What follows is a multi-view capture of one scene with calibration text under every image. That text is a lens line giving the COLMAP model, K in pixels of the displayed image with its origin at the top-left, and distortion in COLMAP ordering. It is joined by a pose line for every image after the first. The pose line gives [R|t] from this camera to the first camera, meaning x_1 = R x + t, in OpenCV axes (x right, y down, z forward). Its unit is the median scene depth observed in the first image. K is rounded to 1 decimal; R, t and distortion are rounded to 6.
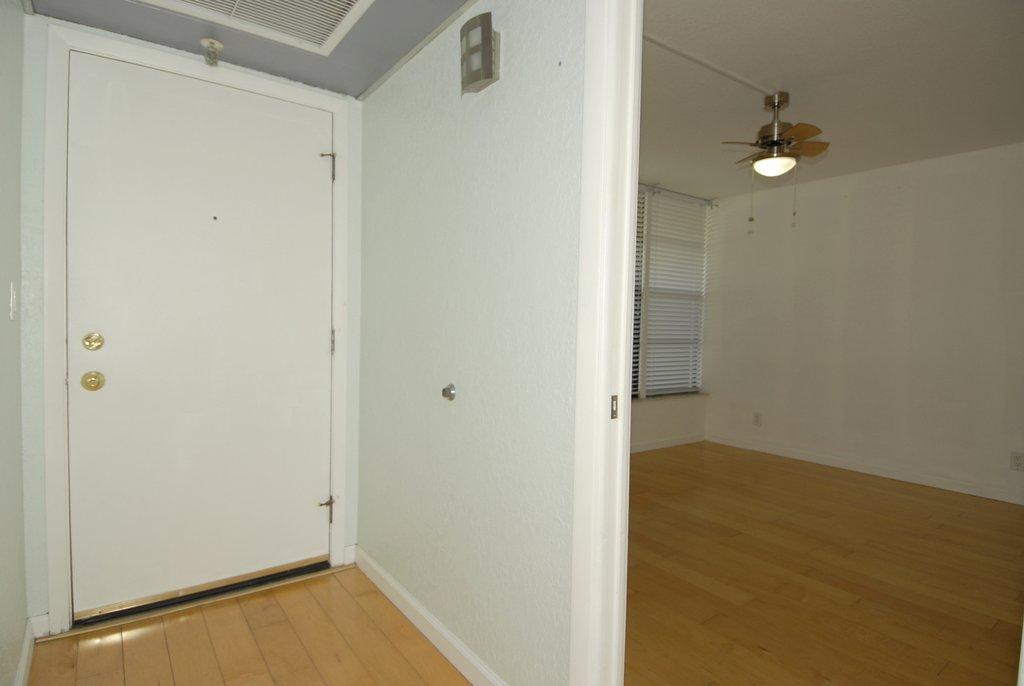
lens RADIAL K [[552.8, 0, 512.0], [0, 552.8, 343.0], [0, 0, 1]] dist [-0.000566, -0.012923]
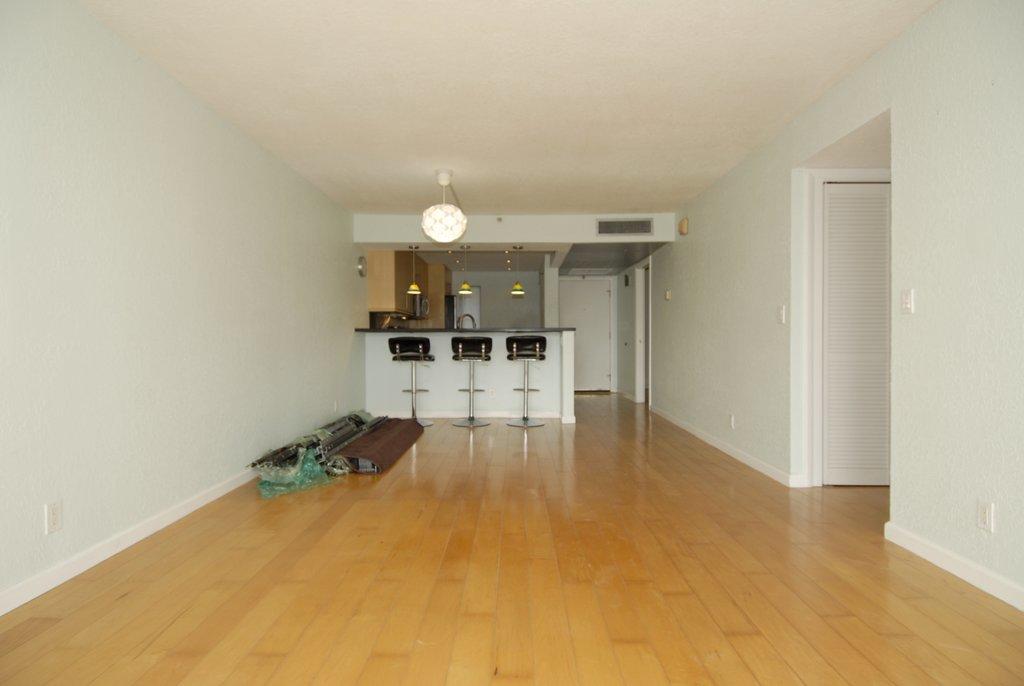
lens RADIAL K [[526.1, 0, 512.0], [0, 526.1, 343.0], [0, 0, 1]] dist [0.049324, -0.053531]
pose [[0.805642, -0.017677, -0.592139, 1.433093], [0.000400, 0.999571, -0.029296, 0.170911], [0.592403, 0.023365, 0.805303, -2.635835]]
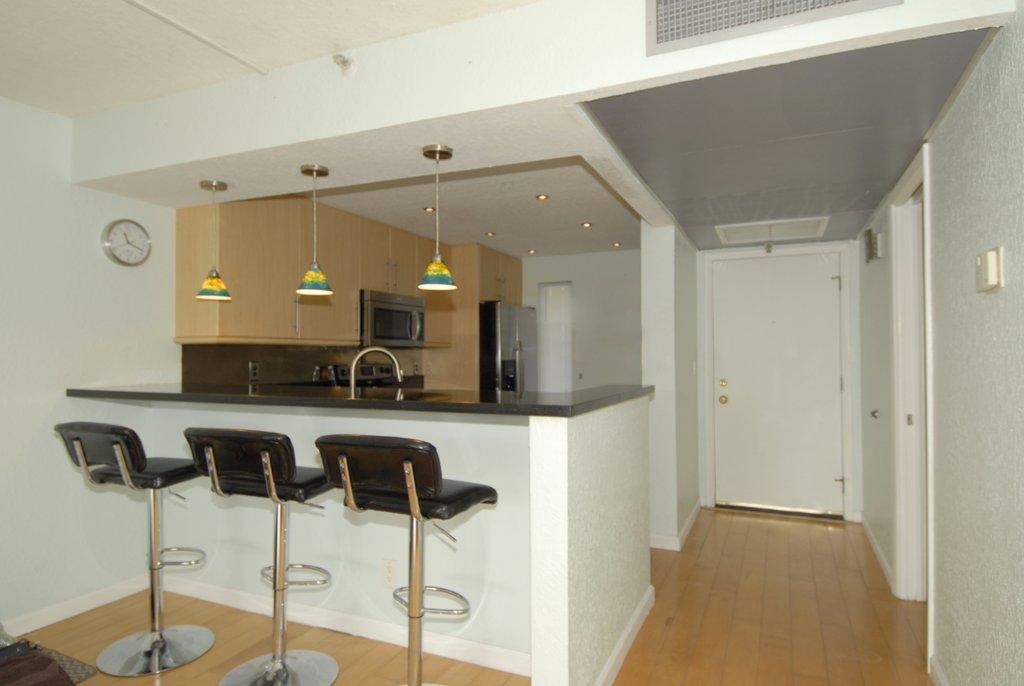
lens RADIAL K [[605.9, 0, 512.0], [0, 605.9, 343.0], [0, 0, 1]] dist [0.002136, -0.000263]
pose [[0.497830, -0.034802, -0.866576, 0.813402], [-0.015813, 0.998664, -0.049191, -0.022733], [0.867131, 0.038192, 0.496614, -0.837910]]
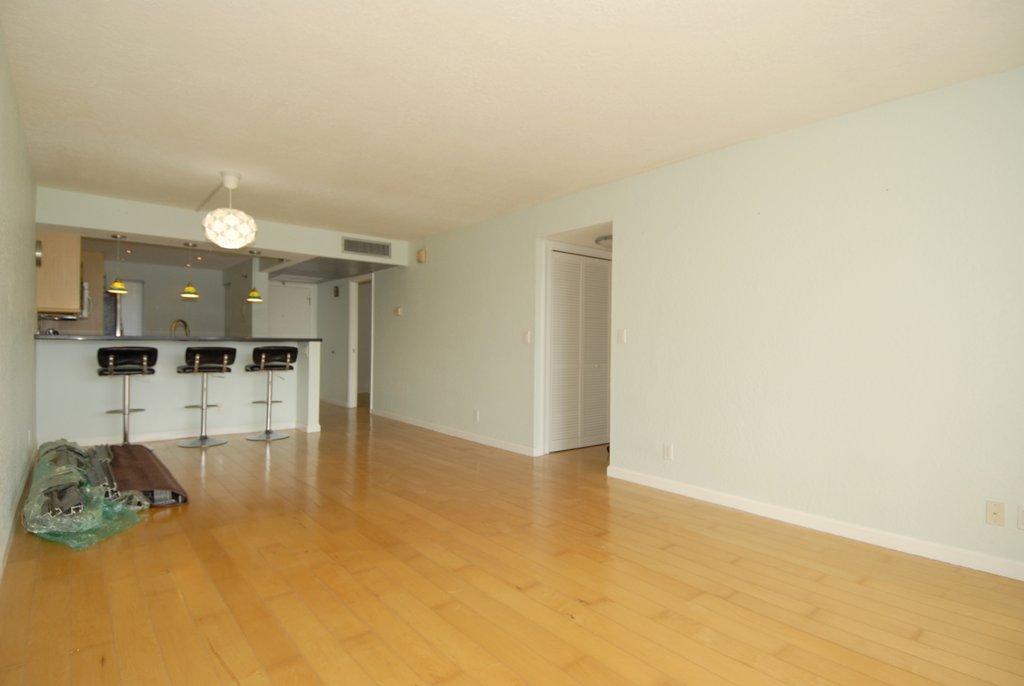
lens RADIAL K [[526.1, 0, 512.0], [0, 526.1, 343.0], [0, 0, 1]] dist [0.049324, -0.053531]
pose [[0.997503, -0.007275, 0.070242, 0.927163], [0.009410, 0.999502, -0.030109, 0.132485], [-0.069988, 0.030695, 0.997075, -3.115818]]
